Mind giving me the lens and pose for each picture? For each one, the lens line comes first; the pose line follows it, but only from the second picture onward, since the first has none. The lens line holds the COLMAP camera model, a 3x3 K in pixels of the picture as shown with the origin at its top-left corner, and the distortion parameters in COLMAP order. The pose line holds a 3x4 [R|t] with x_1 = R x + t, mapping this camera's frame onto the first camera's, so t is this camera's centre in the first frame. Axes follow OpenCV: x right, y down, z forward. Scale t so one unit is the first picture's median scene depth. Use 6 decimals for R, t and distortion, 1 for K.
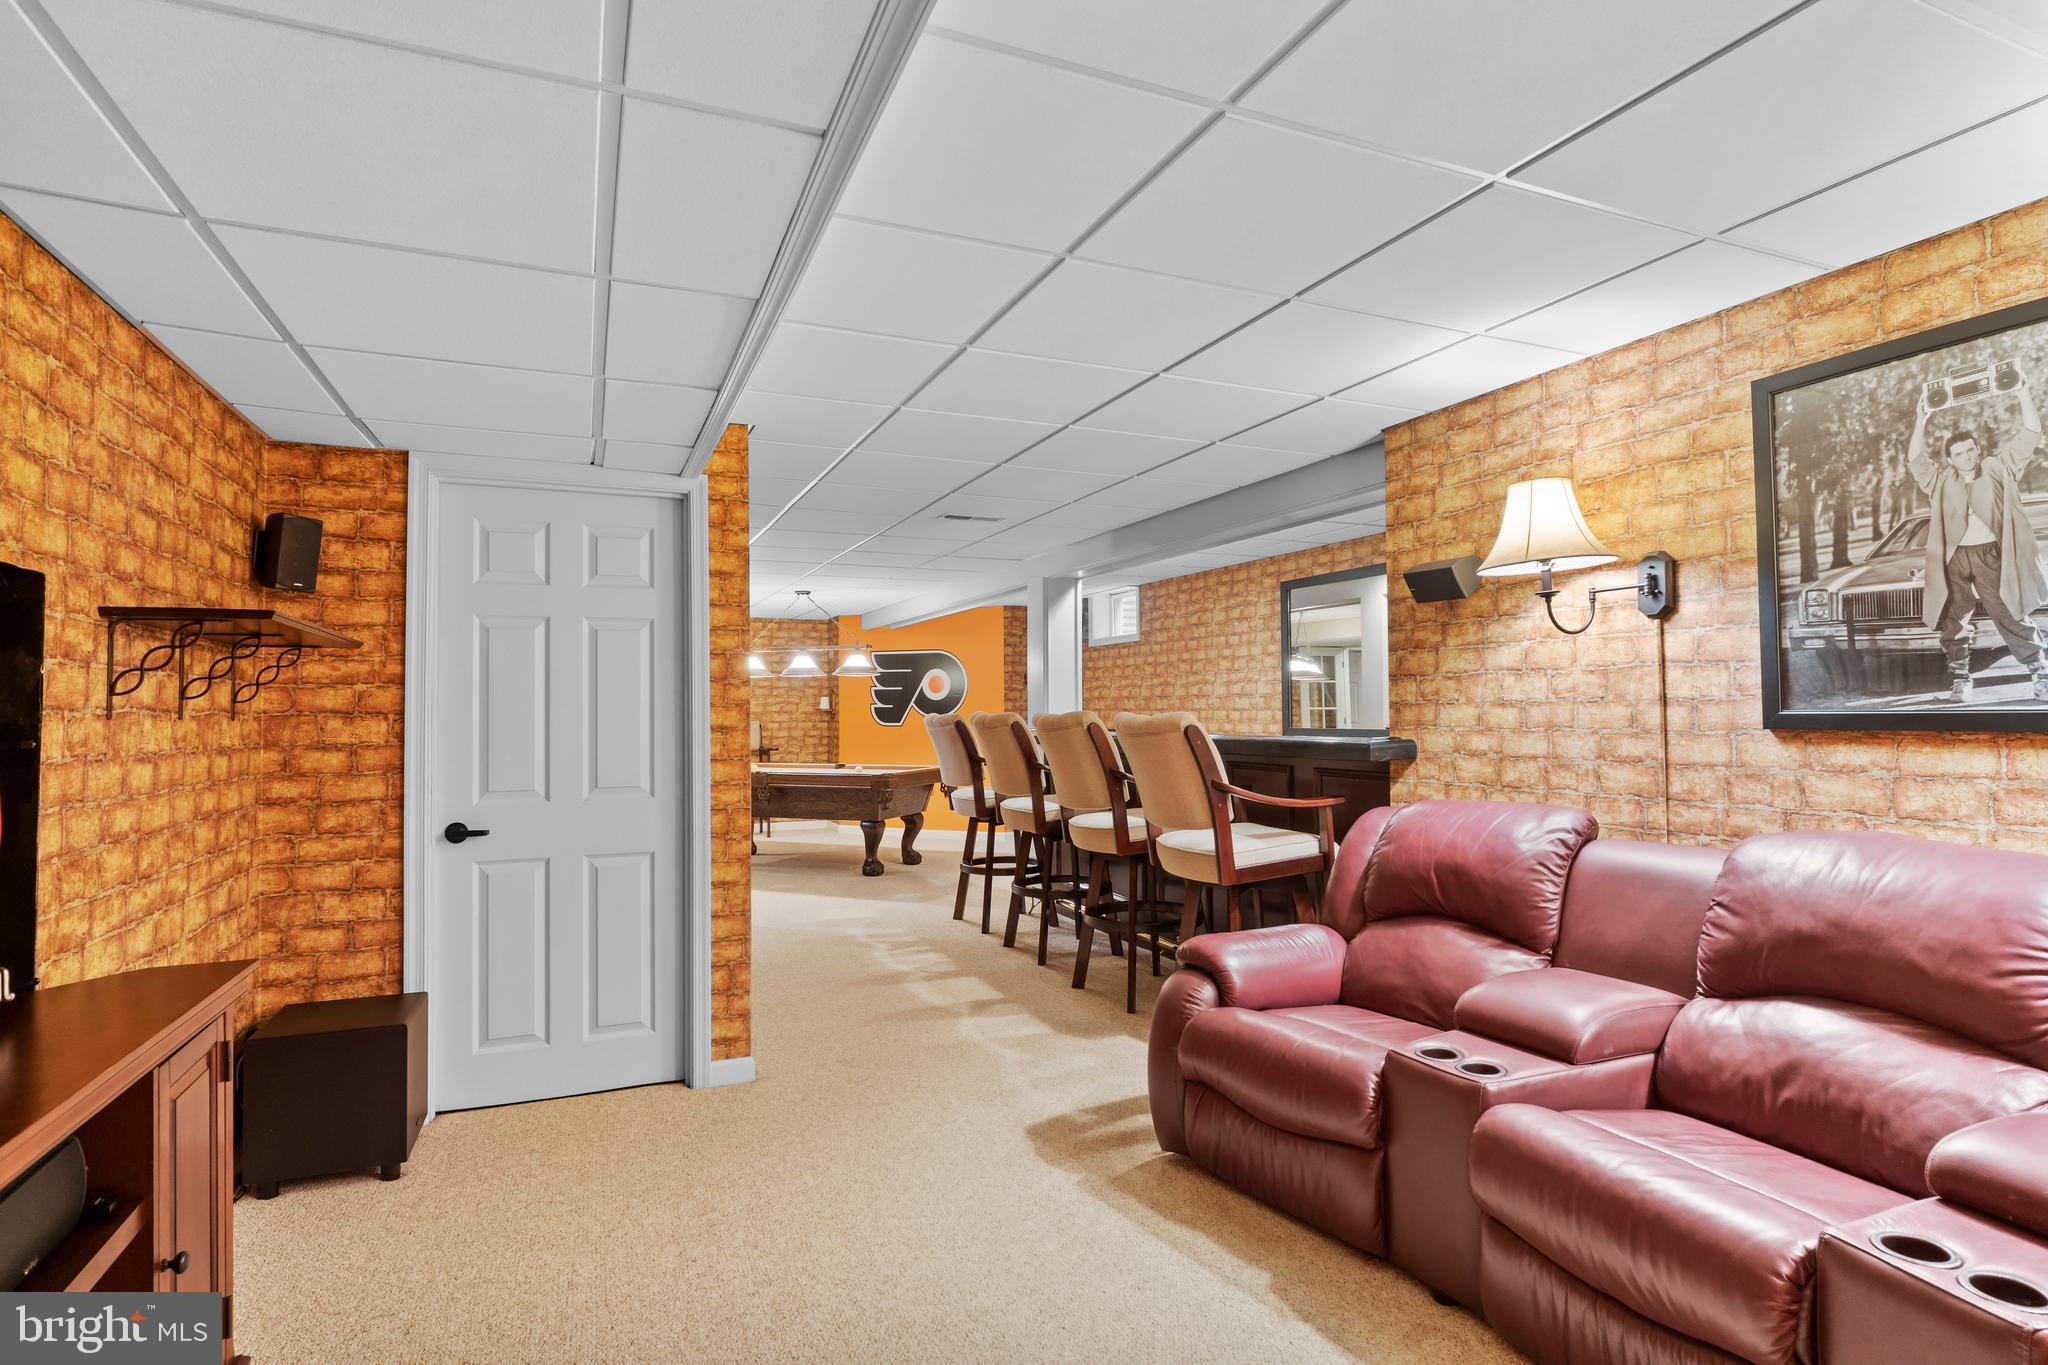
lens RADIAL K [[1048.9, 0, 1017.8], [0, 1048.9, 673.4], [0, 0, 1]] dist [-0.007171, 0.000671]
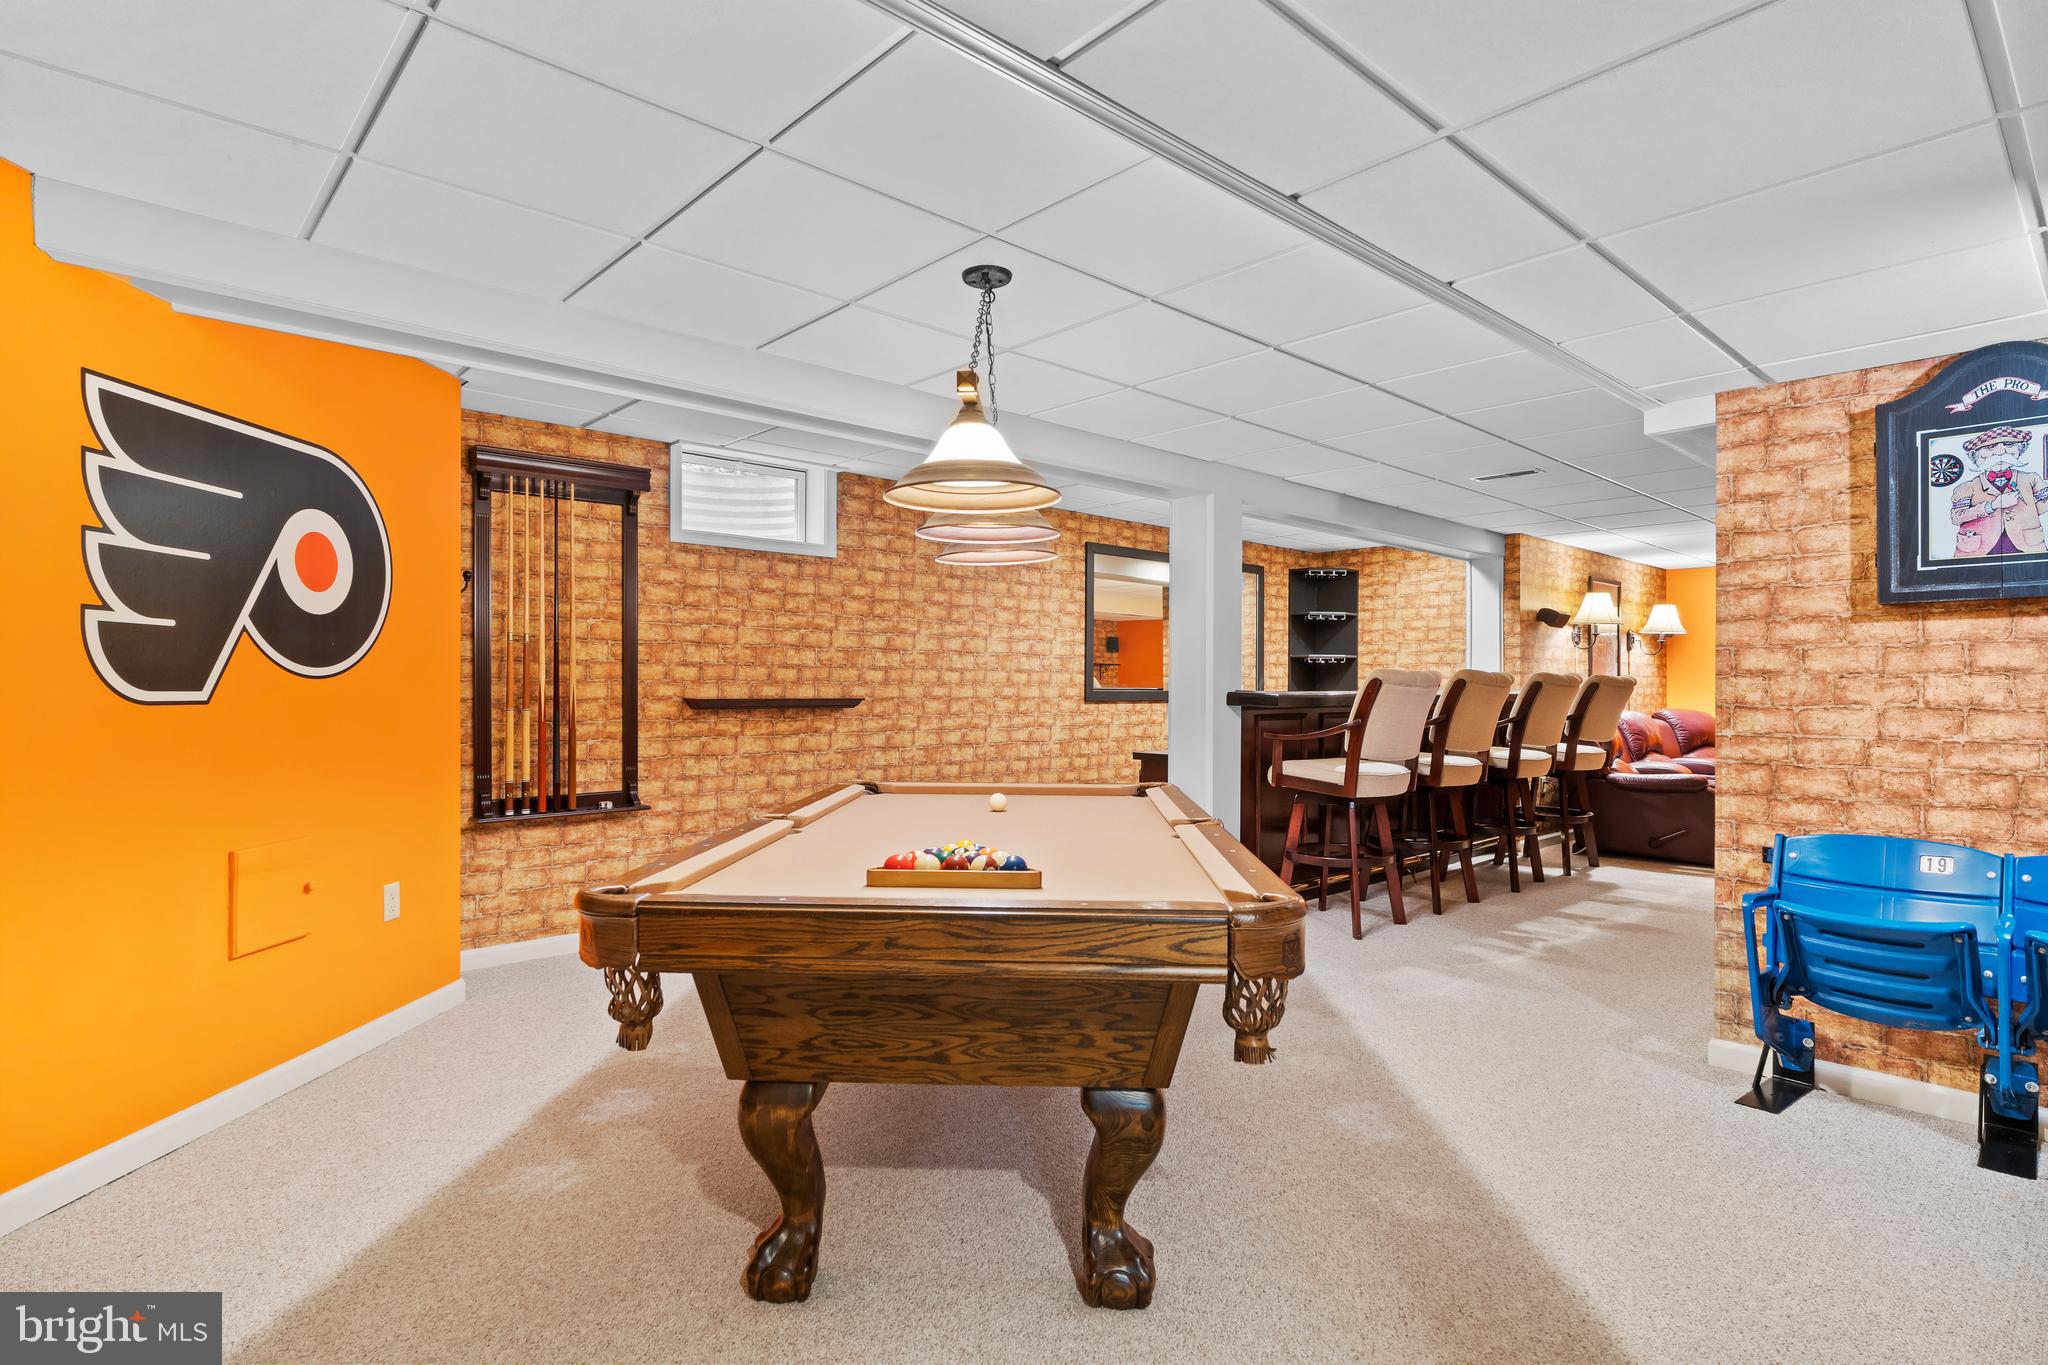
lens RADIAL K [[1048.9, 0, 1017.8], [0, 1048.9, 673.4], [0, 0, 1]] dist [-0.007171, 0.000671]
pose [[-0.332639, 0.023292, 0.942767, -0.627258], [-0.029522, 0.998948, -0.035096, 0.069467], [-0.942592, -0.039506, -0.331601, 1.341747]]
